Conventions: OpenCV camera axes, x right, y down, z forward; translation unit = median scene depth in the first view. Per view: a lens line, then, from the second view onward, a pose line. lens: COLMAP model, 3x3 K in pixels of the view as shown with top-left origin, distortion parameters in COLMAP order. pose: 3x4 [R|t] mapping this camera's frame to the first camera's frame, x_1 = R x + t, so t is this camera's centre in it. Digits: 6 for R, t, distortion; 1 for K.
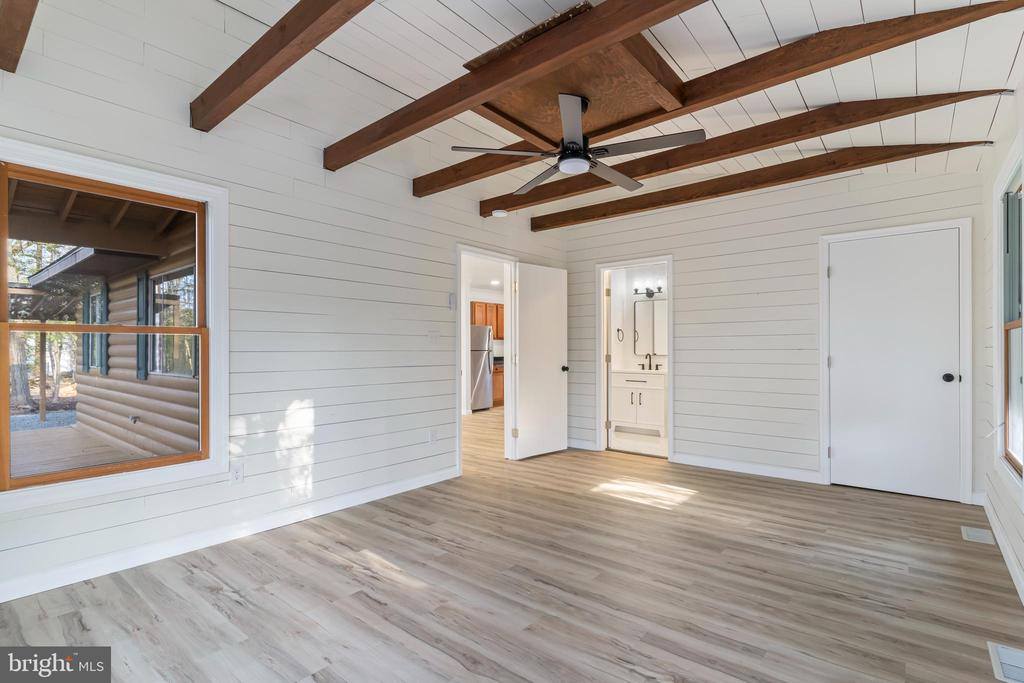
lens RADIAL K [[495.5, 0, 512.4], [0, 495.5, 344.9], [0, 0, 1]] dist [0.001096, 0.000146]
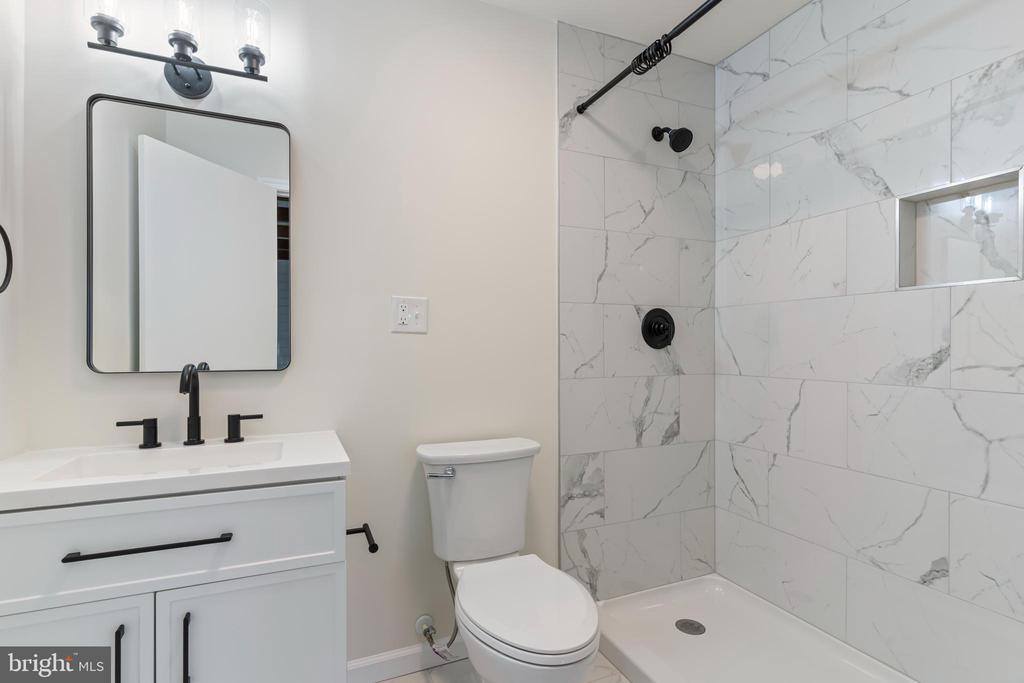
lens RADIAL K [[495.5, 0, 512.1], [0, 495.5, 343.8], [0, 0, 1]] dist [0.001096, 0.000146]
pose [[0.443551, -0.004190, 0.896240, 0.153139], [-0.001259, 0.999985, 0.005298, 0.007452], [-0.896248, -0.003478, 0.443539, 0.795873]]
